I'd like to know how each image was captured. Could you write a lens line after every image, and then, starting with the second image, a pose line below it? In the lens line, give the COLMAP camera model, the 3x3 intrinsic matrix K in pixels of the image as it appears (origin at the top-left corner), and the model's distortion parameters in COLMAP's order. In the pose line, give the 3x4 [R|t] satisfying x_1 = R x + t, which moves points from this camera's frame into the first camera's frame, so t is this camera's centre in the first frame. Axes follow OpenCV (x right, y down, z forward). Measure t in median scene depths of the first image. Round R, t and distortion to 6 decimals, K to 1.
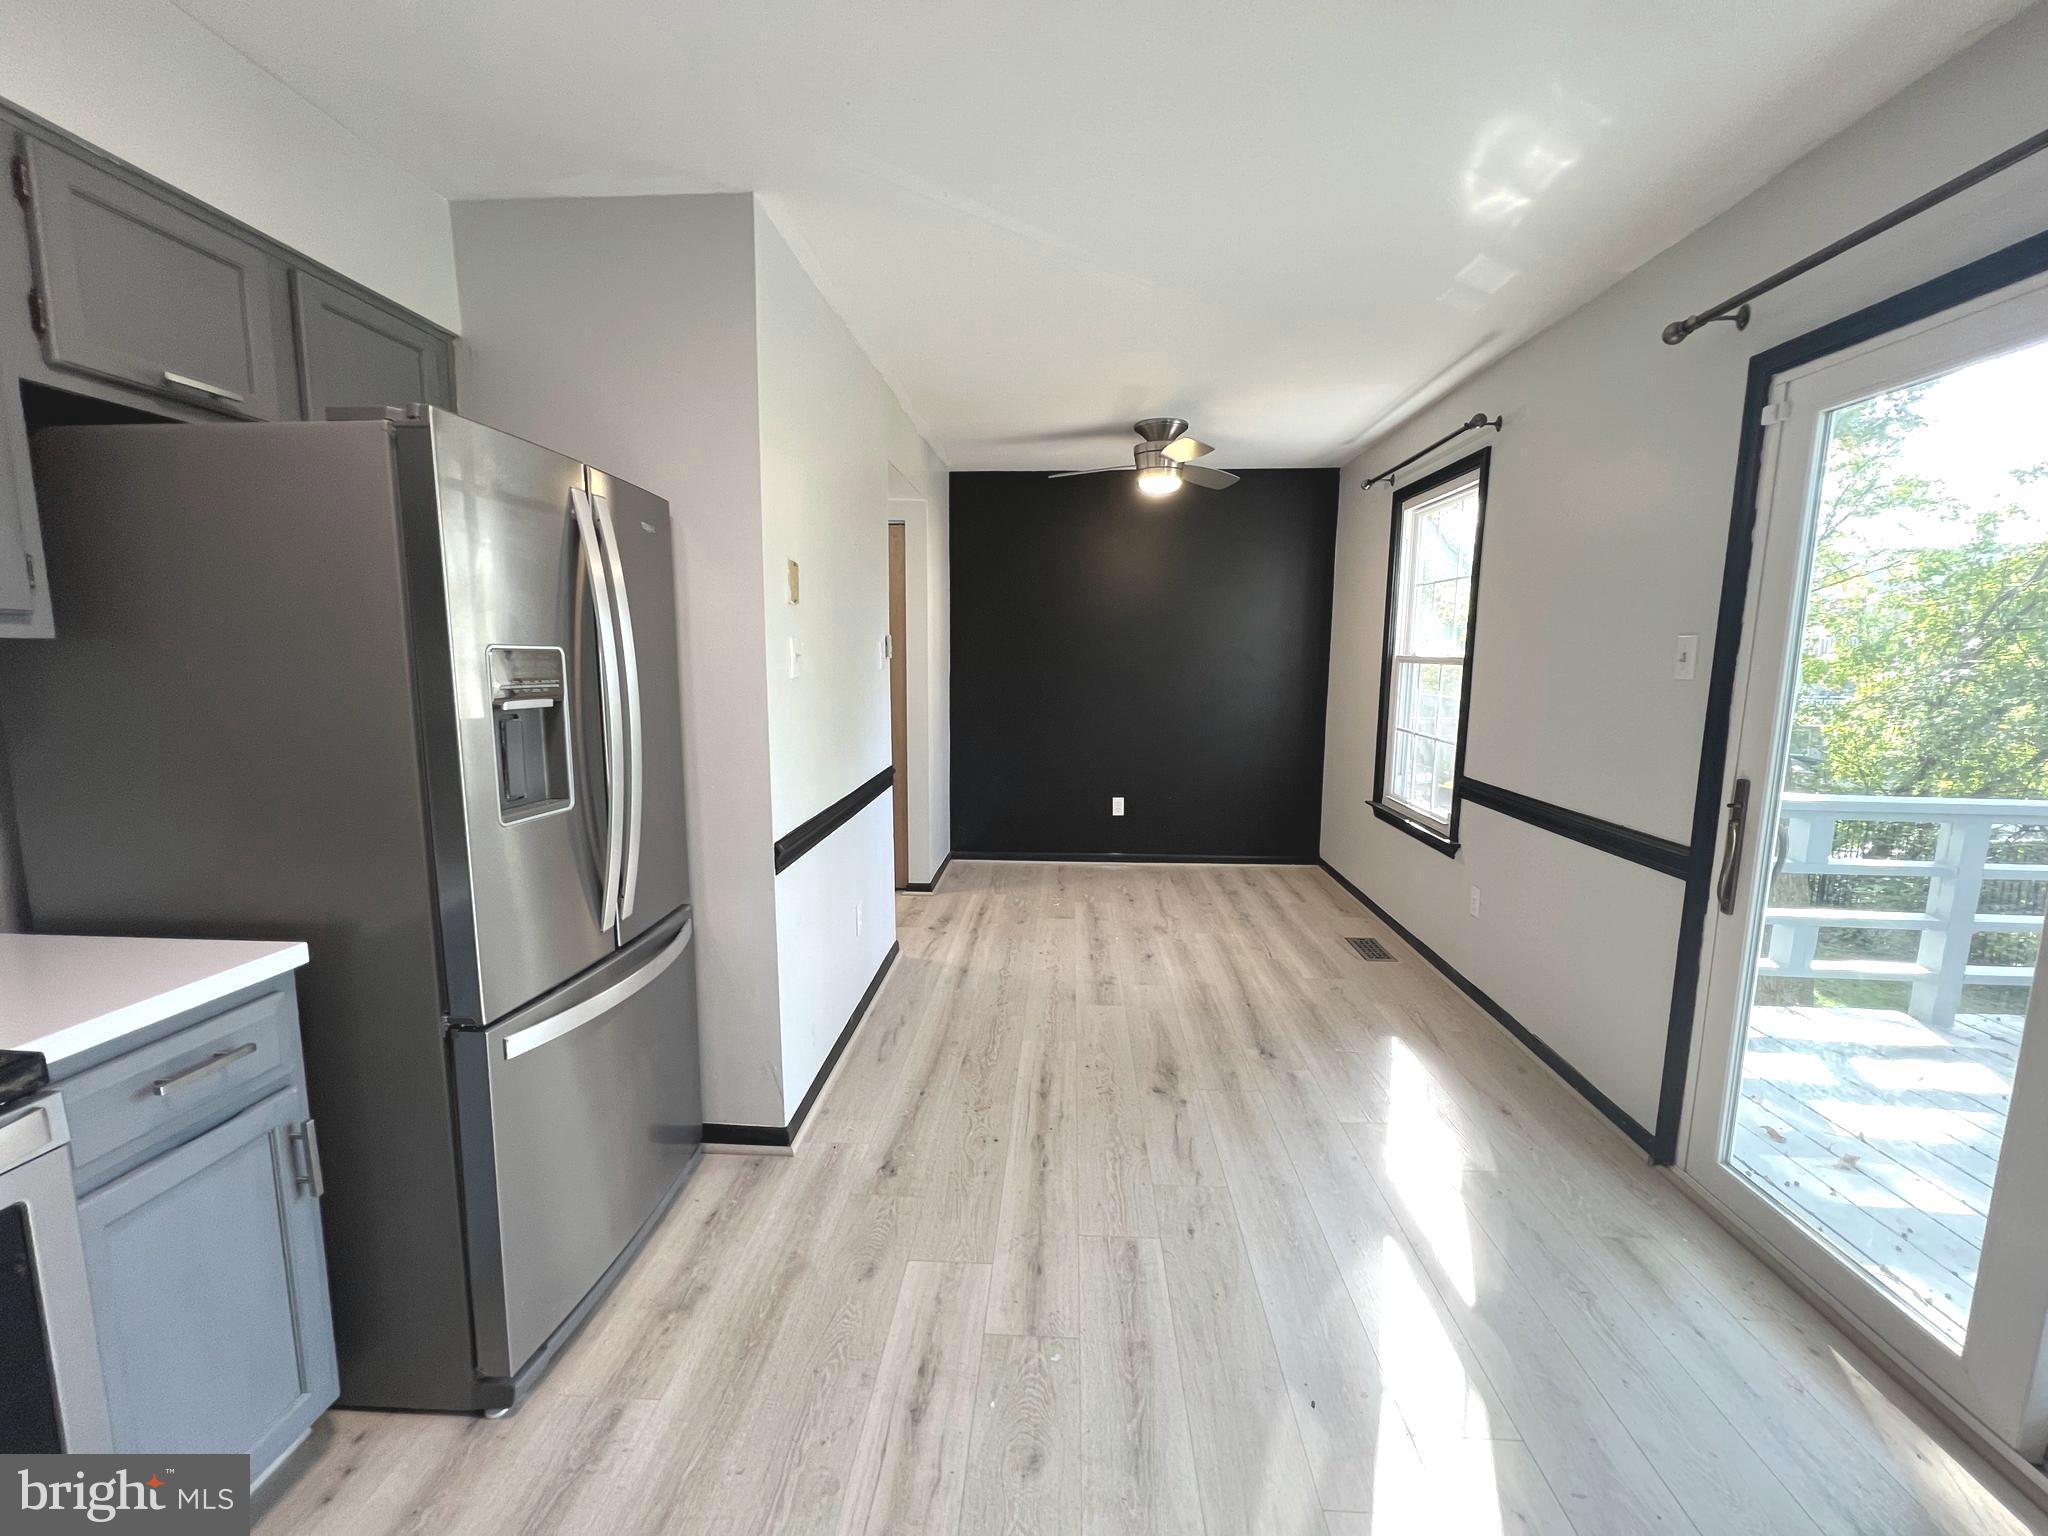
lens RADIAL K [[826.4, 0, 1017.4], [0, 826.4, 761.7], [0, 0, 1]] dist [-0.002974, 0.000740]
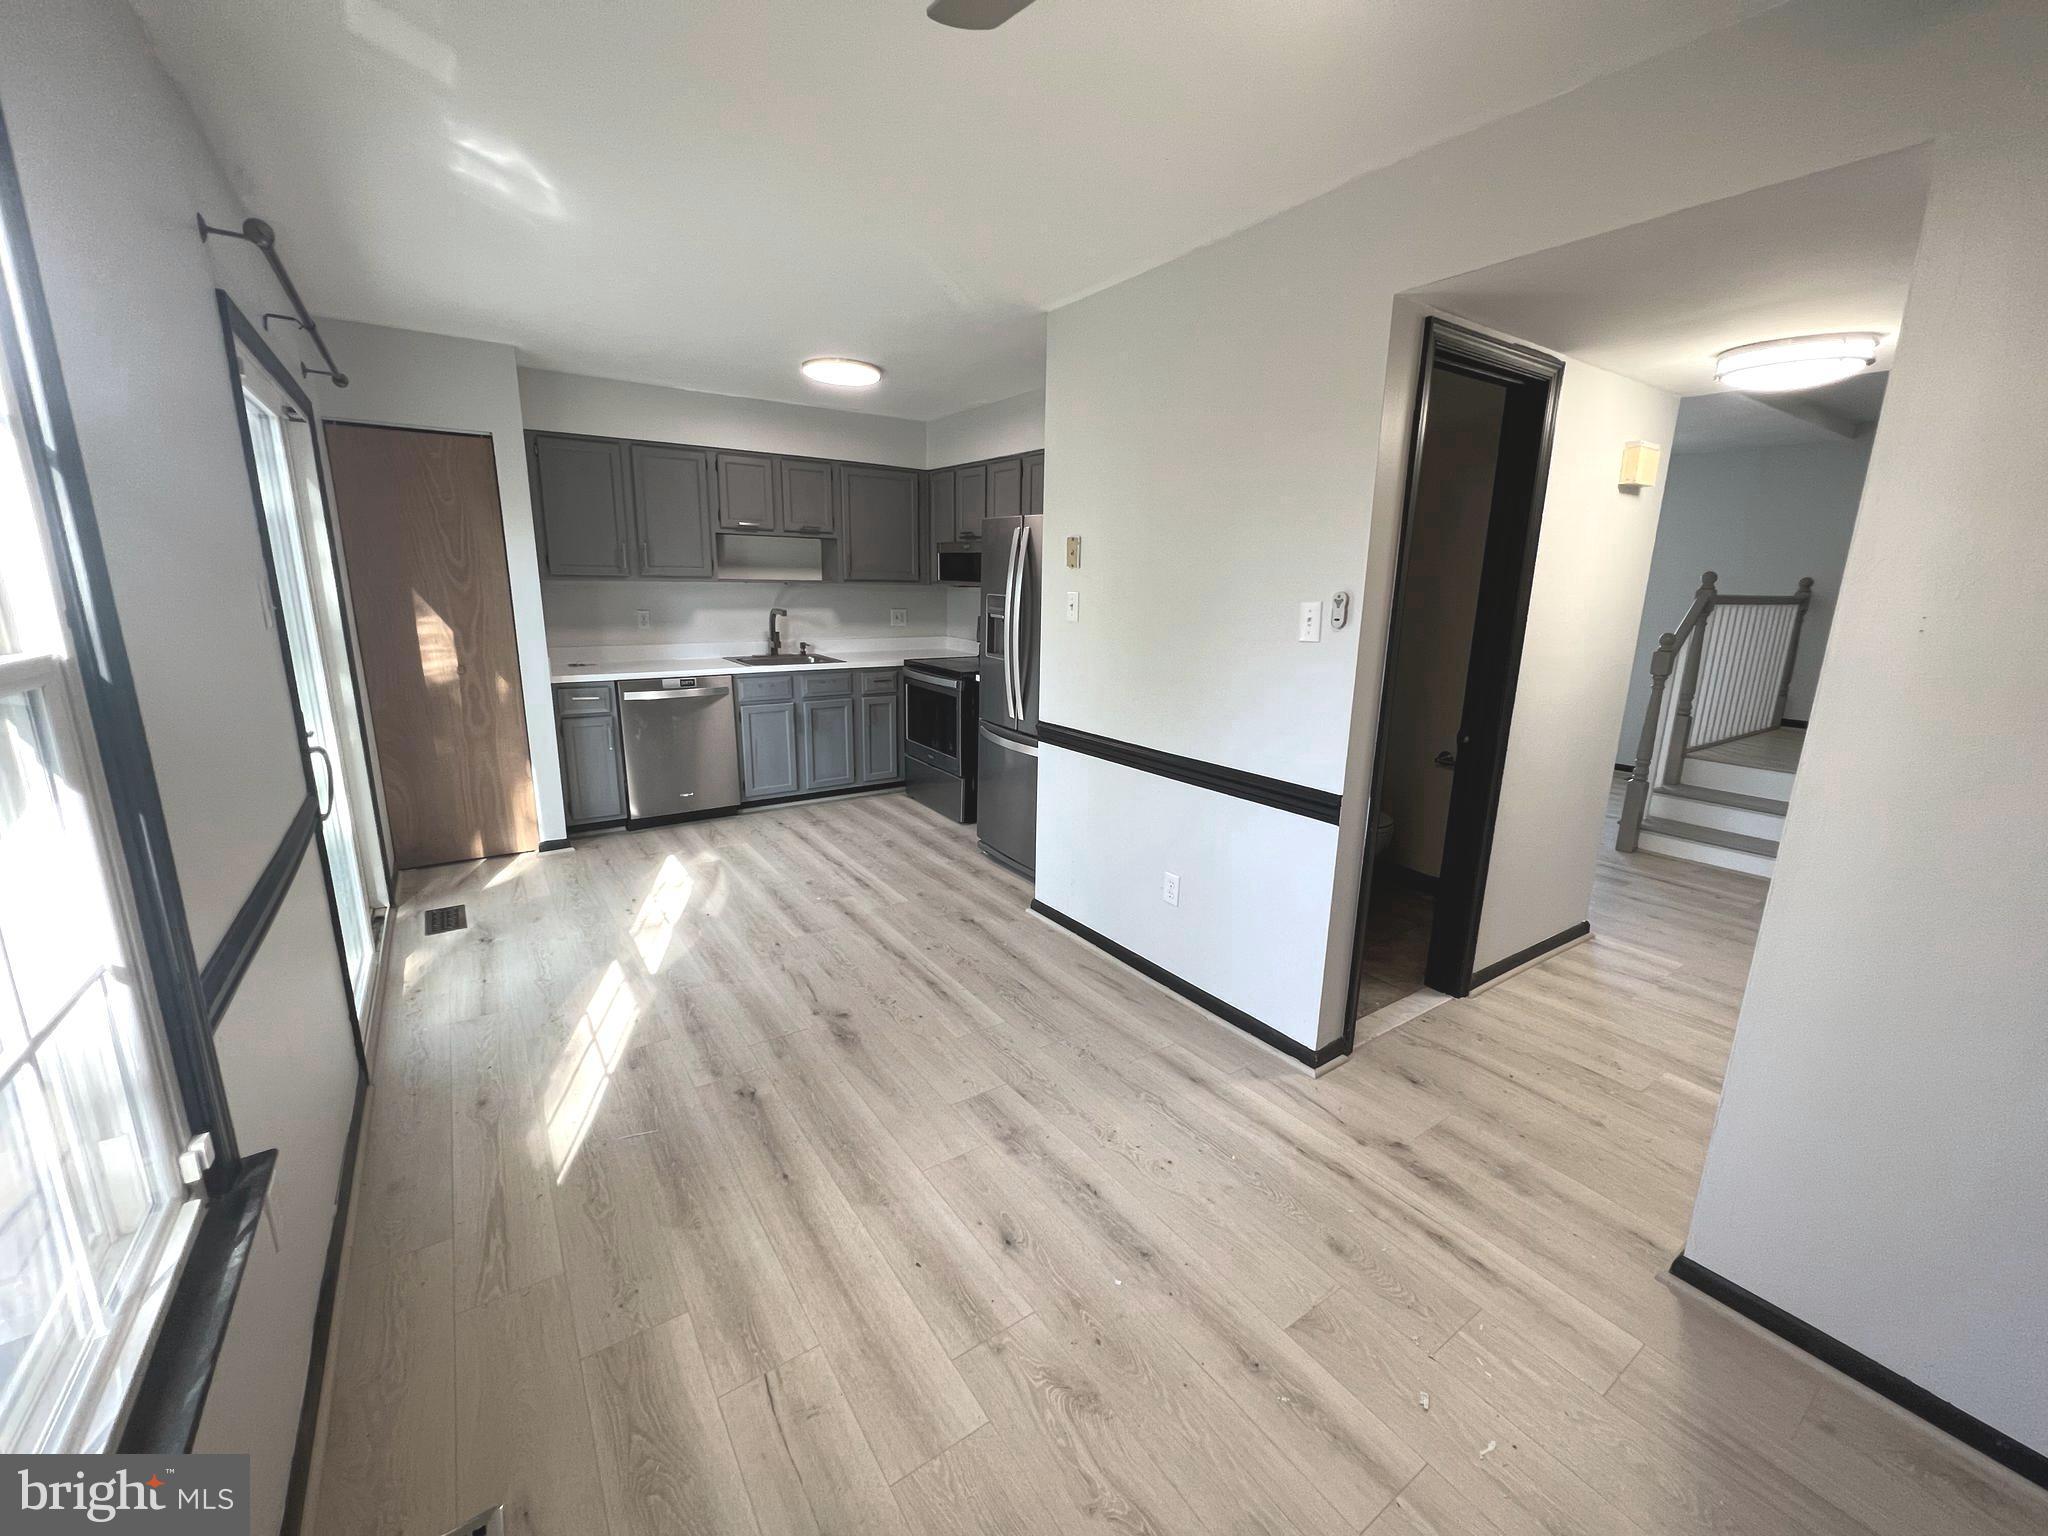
lens RADIAL K [[826.4, 0, 1027.1], [0, 826.4, 767.4], [0, 0, 1]] dist [-0.002974, 0.000740]
pose [[-0.785676, 0.120024, -0.606884, 0.431780], [-0.103949, 0.941438, 0.320762, -0.198790], [0.609843, 0.315100, -0.727189, 1.325216]]
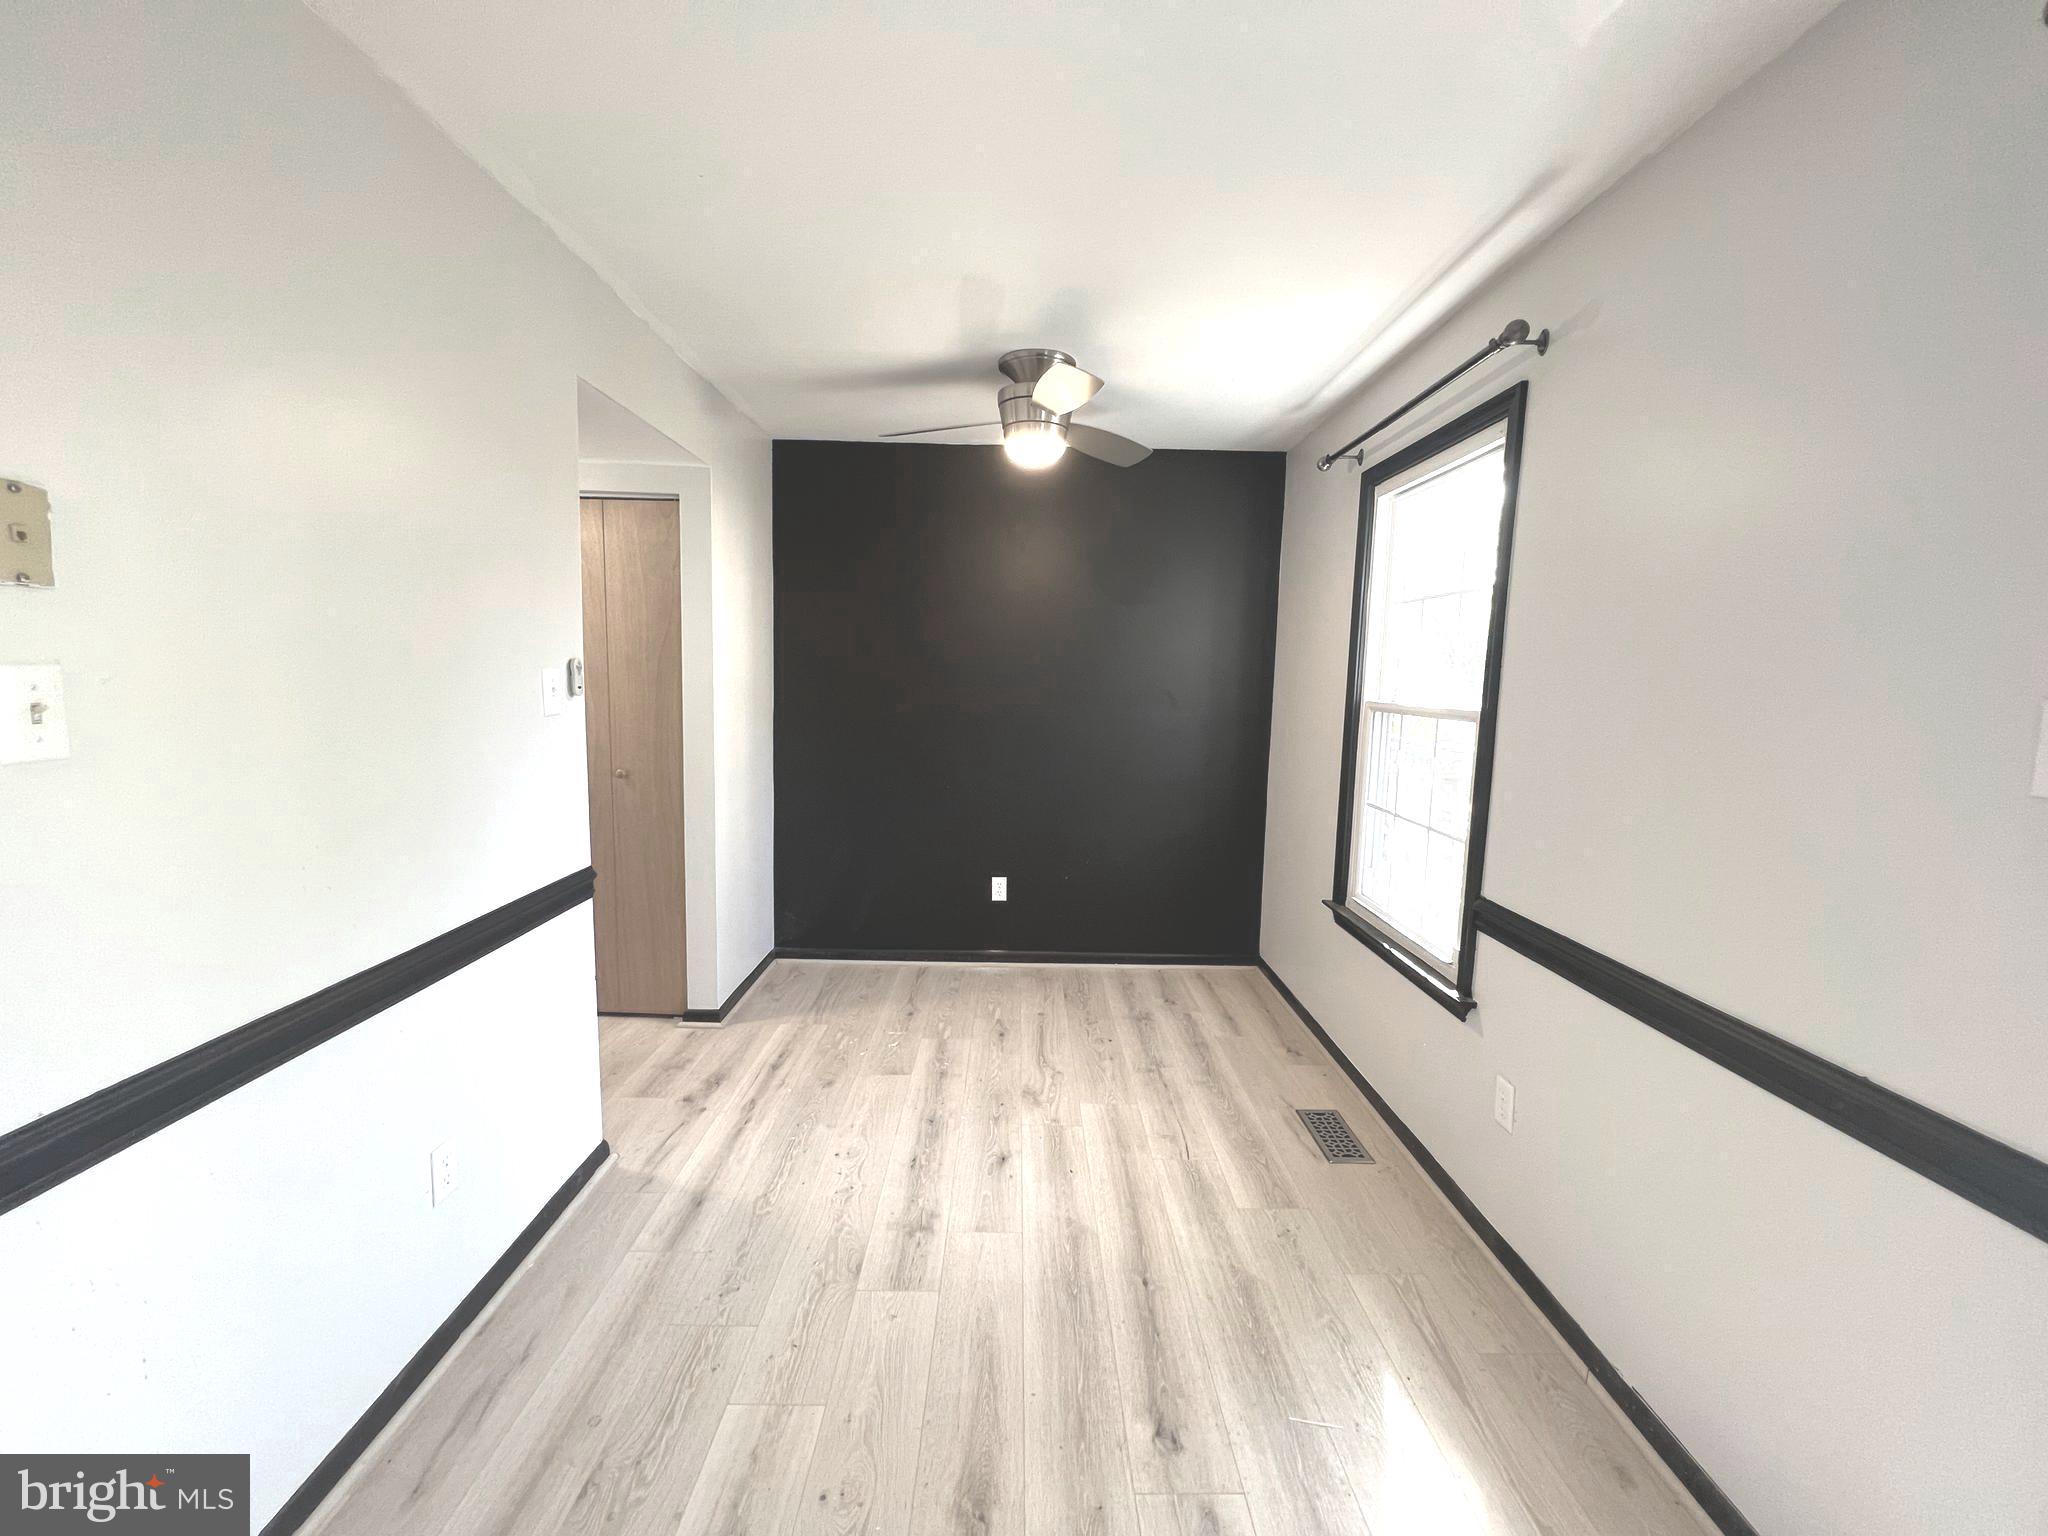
lens RADIAL K [[826.4, 0, 1020.8], [0, 826.4, 758.3], [0, 0, 1]] dist [-0.002974, 0.000740]
pose [[0.997366, 0.013189, 0.071327, 0.127175], [-0.010943, 0.999435, -0.031785, -0.060732], [-0.071706, 0.030921, 0.996946, 0.355701]]
